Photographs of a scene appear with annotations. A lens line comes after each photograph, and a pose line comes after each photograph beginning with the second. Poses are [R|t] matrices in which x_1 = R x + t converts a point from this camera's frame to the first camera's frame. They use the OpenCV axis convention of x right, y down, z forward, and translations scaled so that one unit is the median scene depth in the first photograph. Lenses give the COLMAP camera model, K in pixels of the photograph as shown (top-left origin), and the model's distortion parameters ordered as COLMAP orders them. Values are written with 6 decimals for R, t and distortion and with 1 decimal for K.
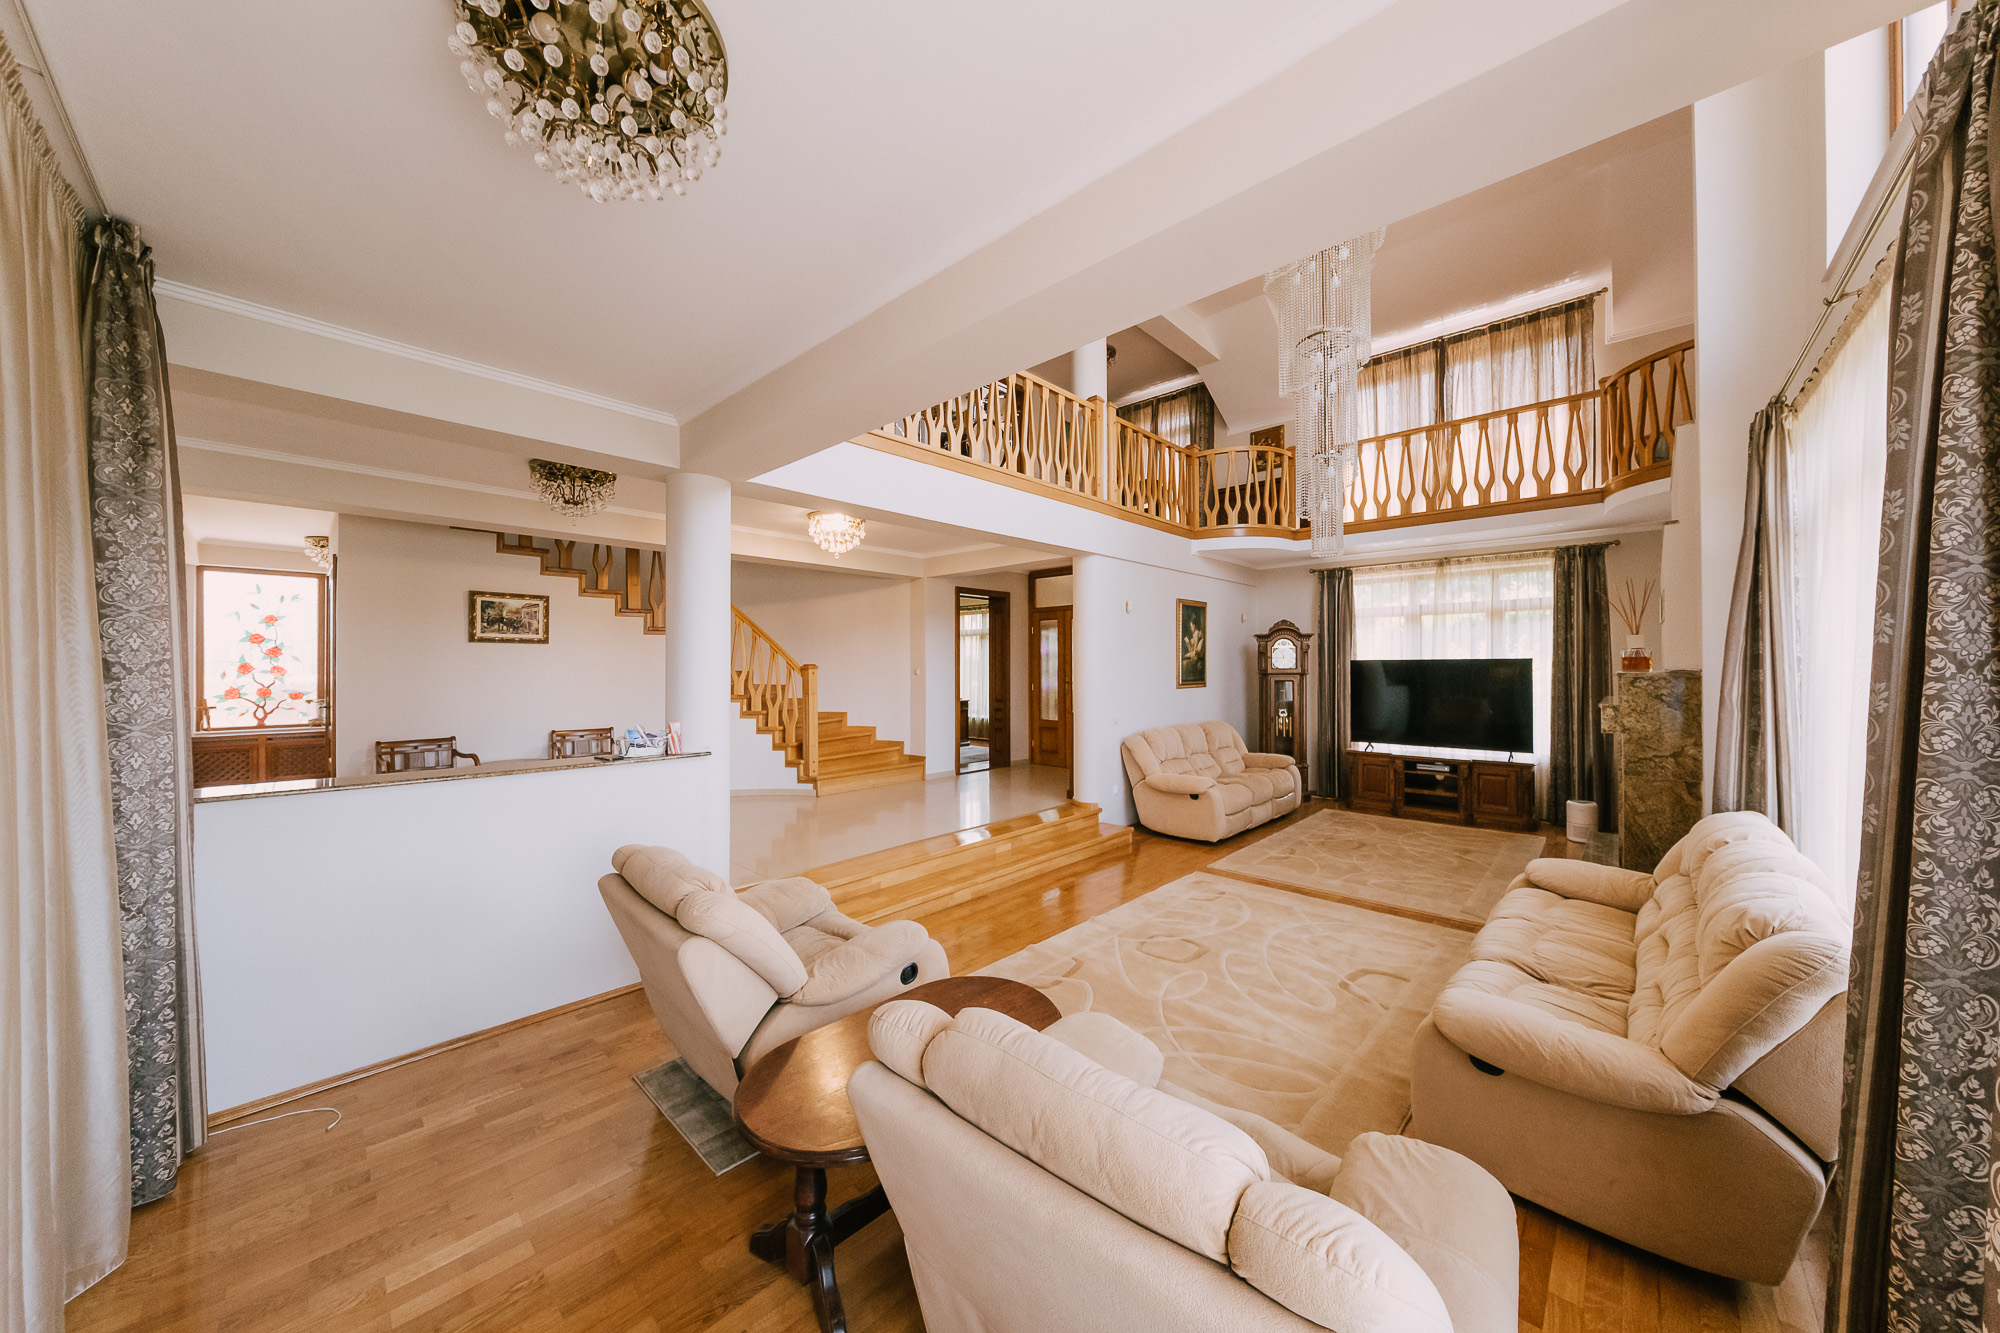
lens RADIAL K [[673.4, 0, 986.9], [0, 673.4, 666.4], [0, 0, 1]] dist [0.000600, -0.000214]
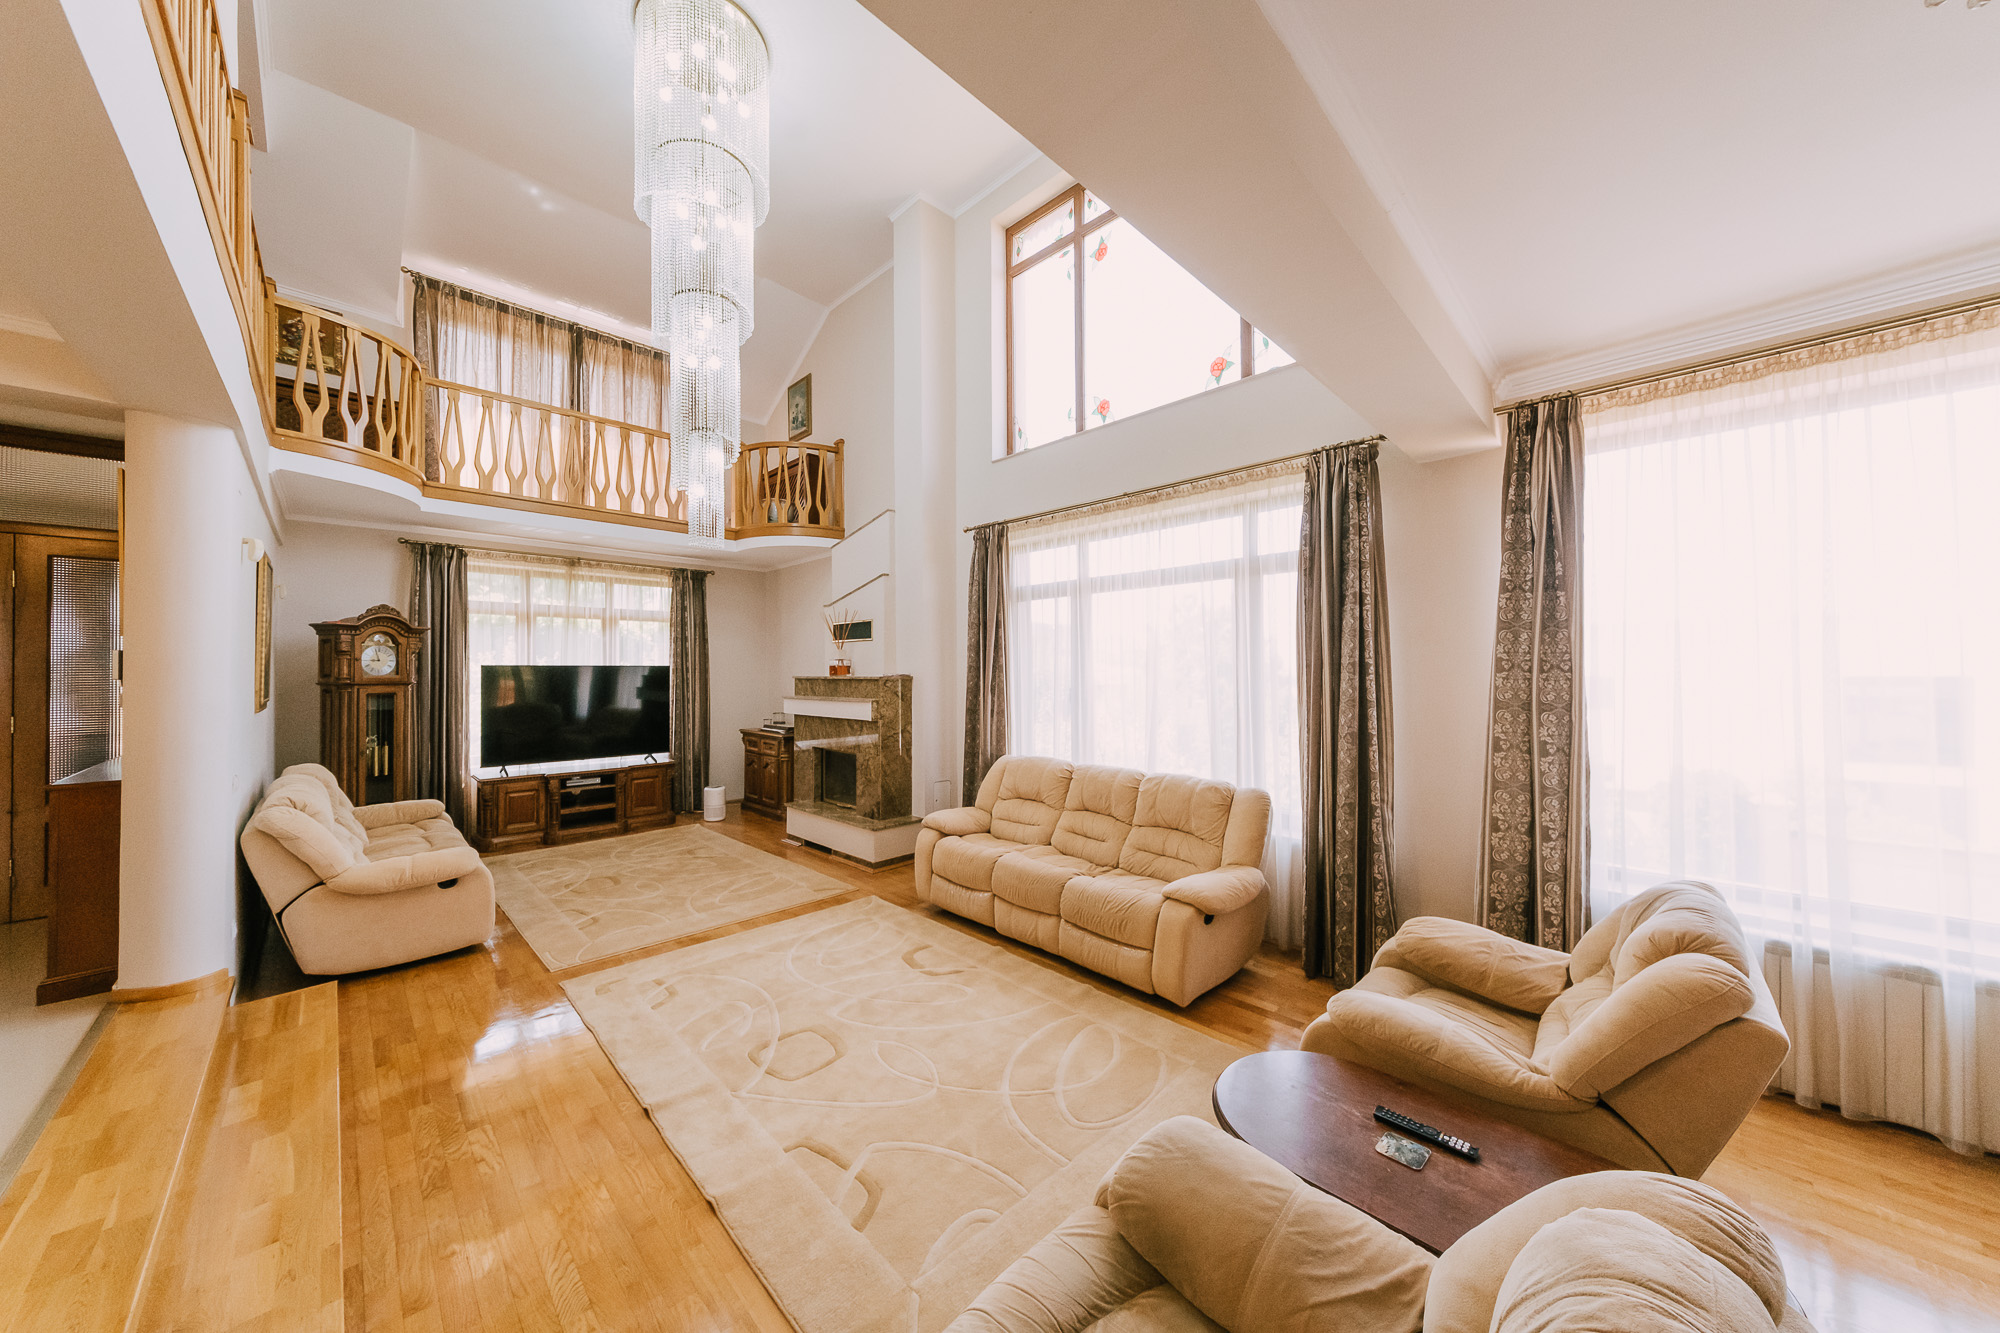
lens RADIAL K [[667.6, 0, 987.5], [0, 667.6, 664.9], [0, 0, 1]] dist [-0.000513, -0.000072]
pose [[0.034378, 0.013918, 0.999312, -0.236132], [0.002173, 0.999900, -0.014001, 0.002947], [-0.999407, 0.002653, 0.034345, 0.399861]]
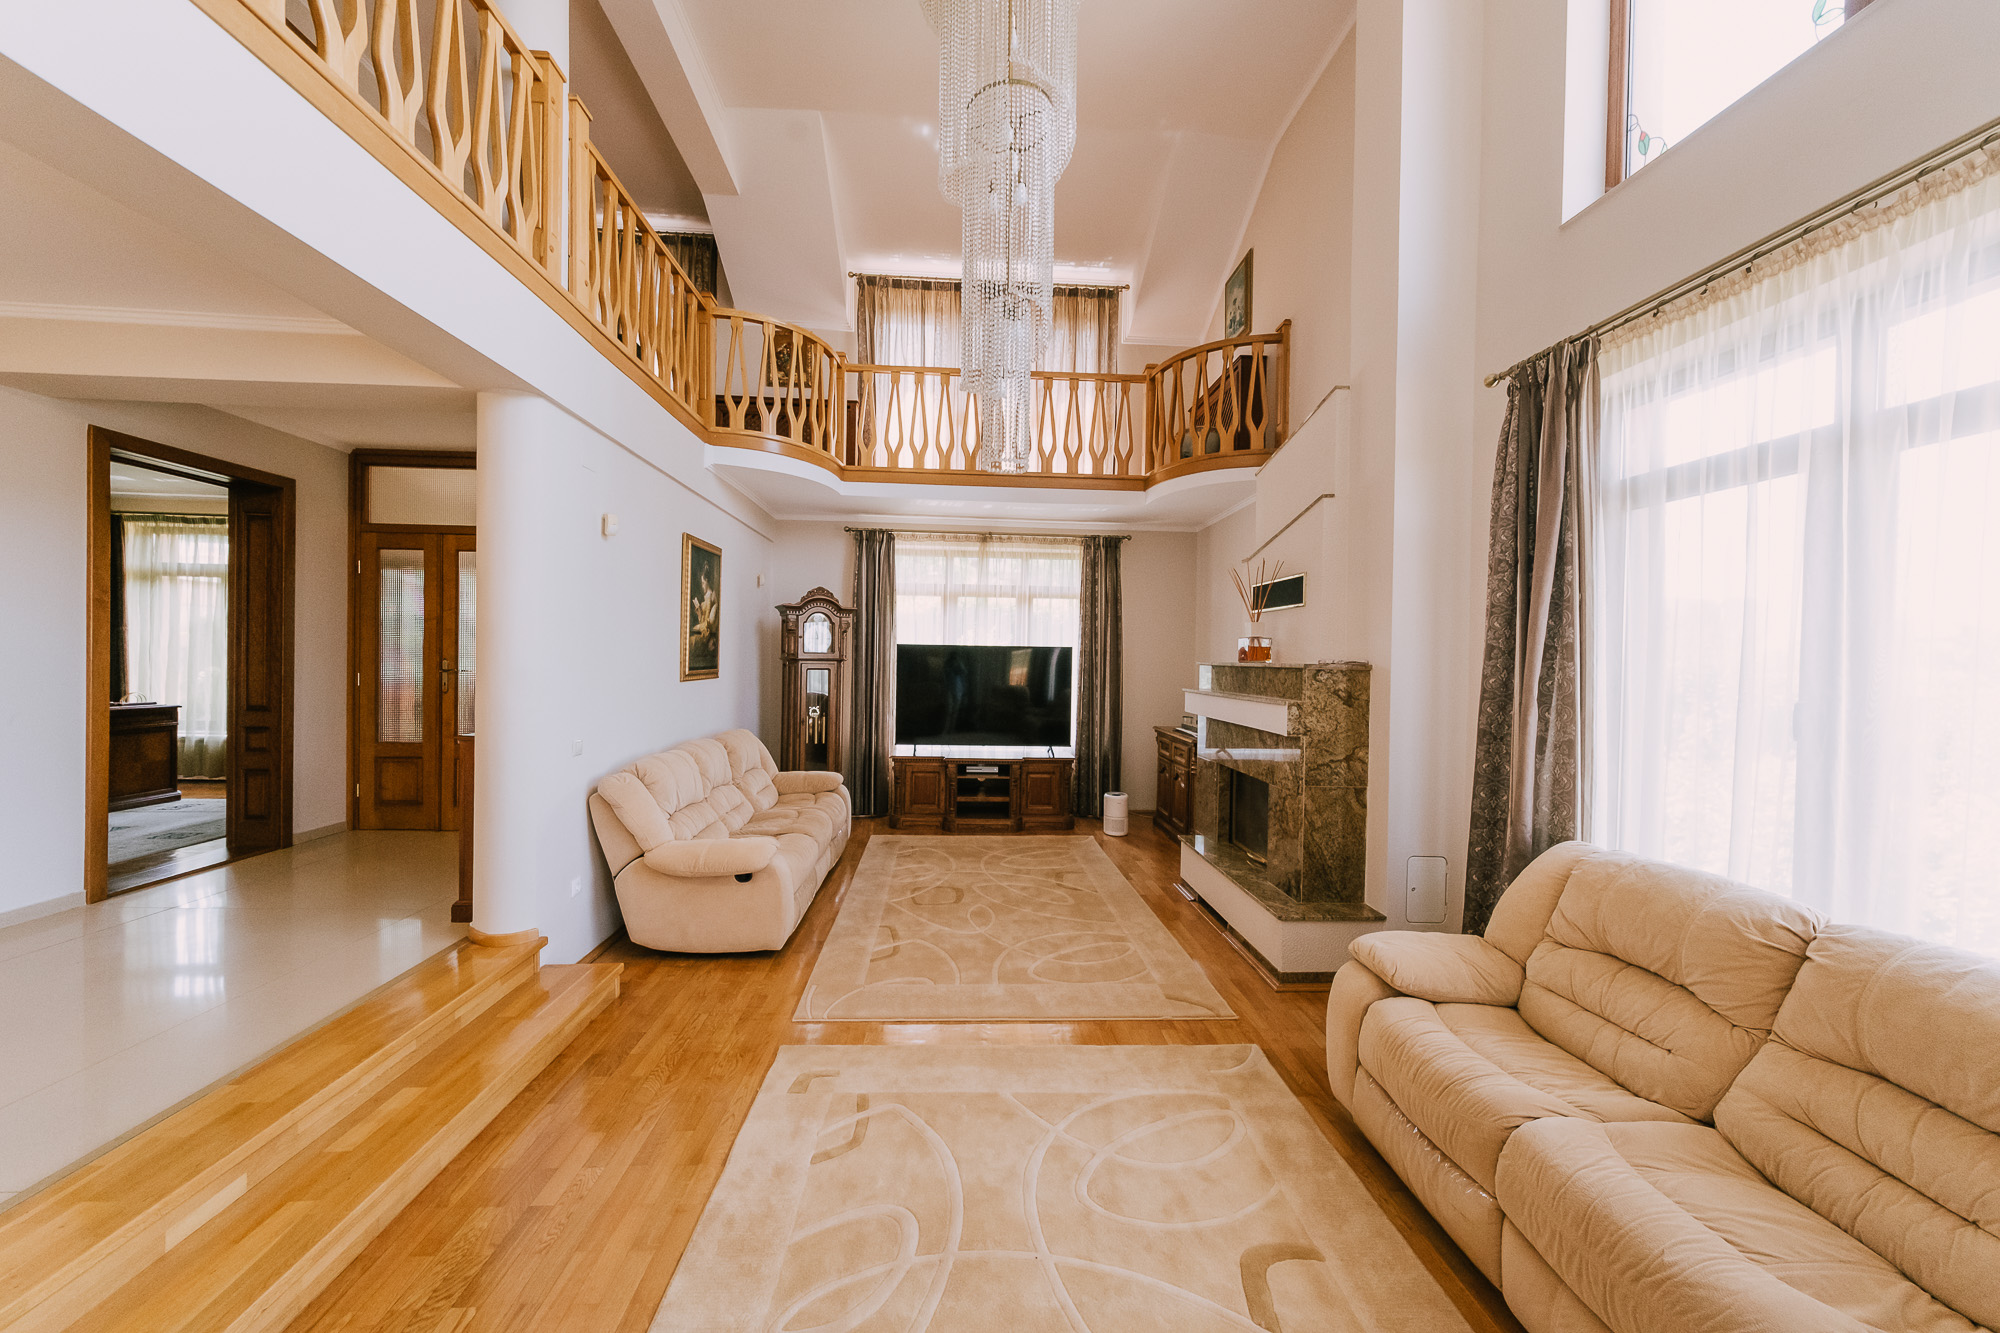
lens RADIAL K [[673.4, 0, 986.9], [0, 673.4, 666.4], [0, 0, 1]] dist [0.000600, -0.000214]
pose [[0.689101, 0.006817, 0.724633, 0.033315], [-0.021963, 0.999693, 0.011481, 0.006293], [-0.724333, -0.023827, 0.689039, 0.388646]]
